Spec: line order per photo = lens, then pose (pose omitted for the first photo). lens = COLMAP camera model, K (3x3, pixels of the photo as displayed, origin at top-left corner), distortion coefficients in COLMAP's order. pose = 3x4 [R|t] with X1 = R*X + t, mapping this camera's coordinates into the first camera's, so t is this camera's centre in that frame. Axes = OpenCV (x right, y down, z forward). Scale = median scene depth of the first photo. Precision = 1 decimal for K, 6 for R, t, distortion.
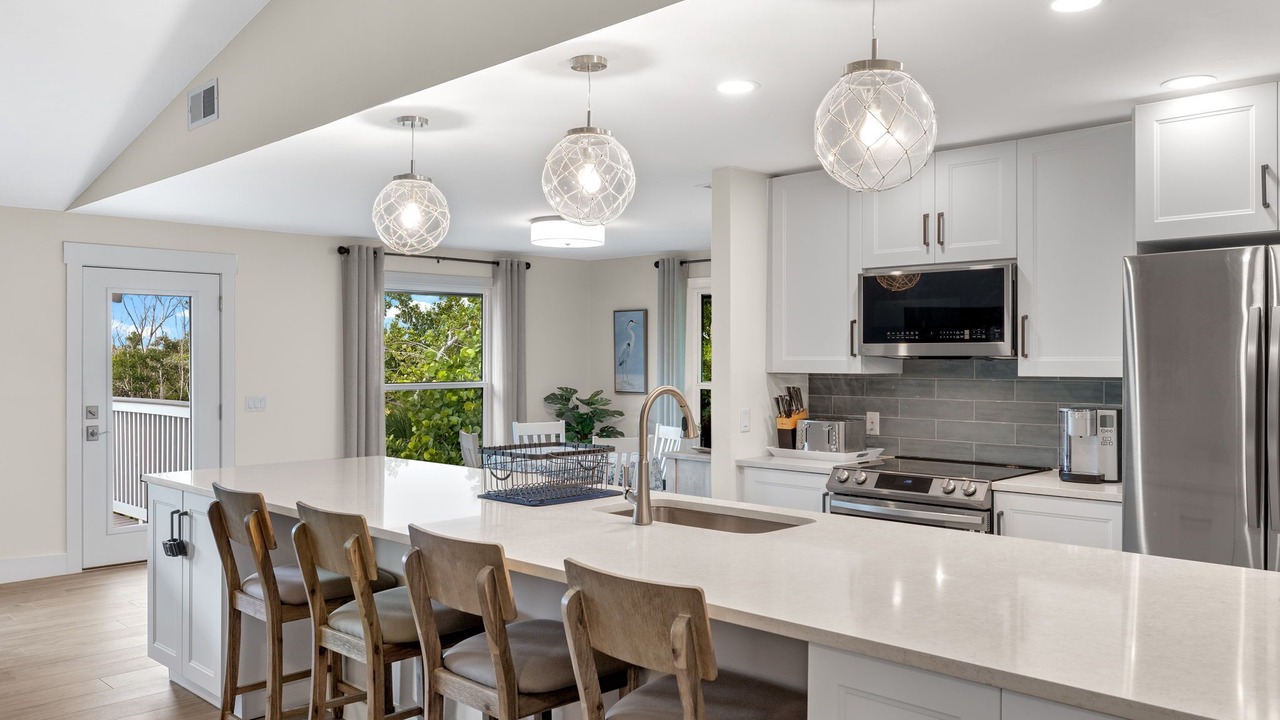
lens RADIAL K [[987.1, 0, 640.0], [0, 987.1, 360.0], [0, 0, 1]] dist [-0.007677, -0.003563]
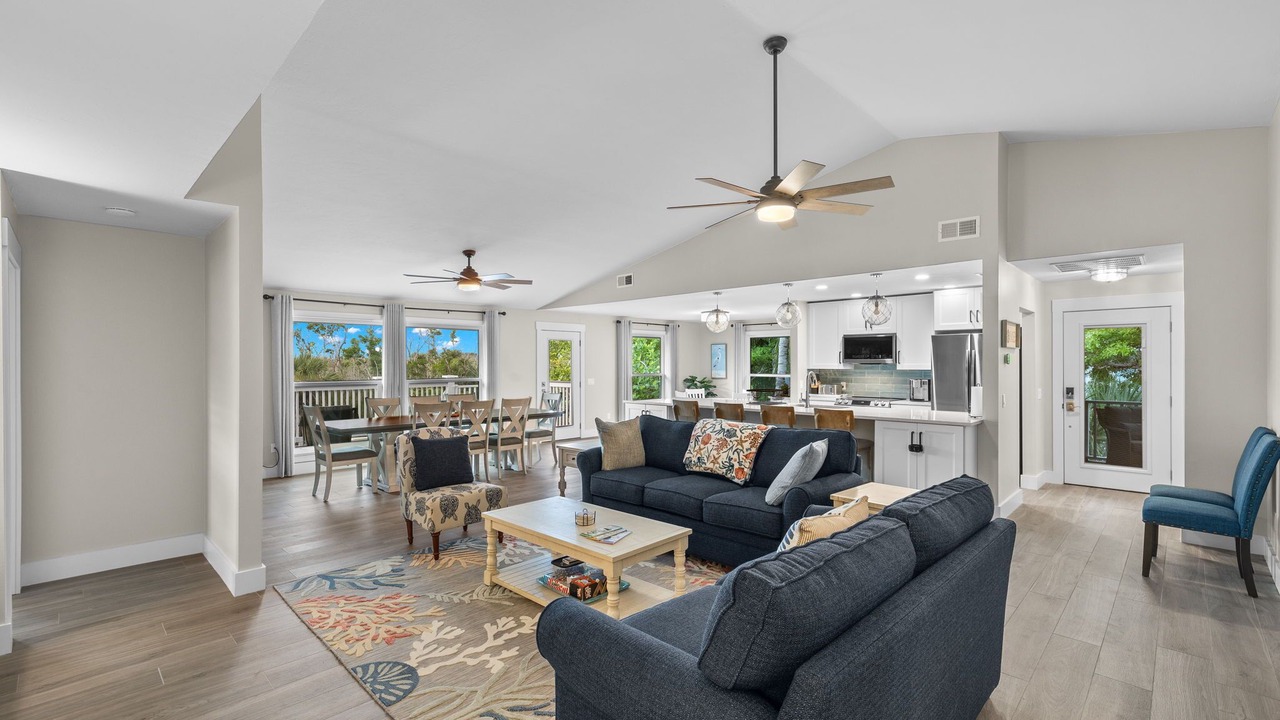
lens RADIAL K [[561.6, 0, 645.8], [0, 561.6, 365.6], [0, 0, 1]] dist [-0.000547, 0.000022]
pose [[0.999936, -0.002172, 0.011092, -0.419210], [0.002151, 0.999996, 0.001931, -0.001528], [-0.011096, -0.001907, 0.999937, -0.757304]]
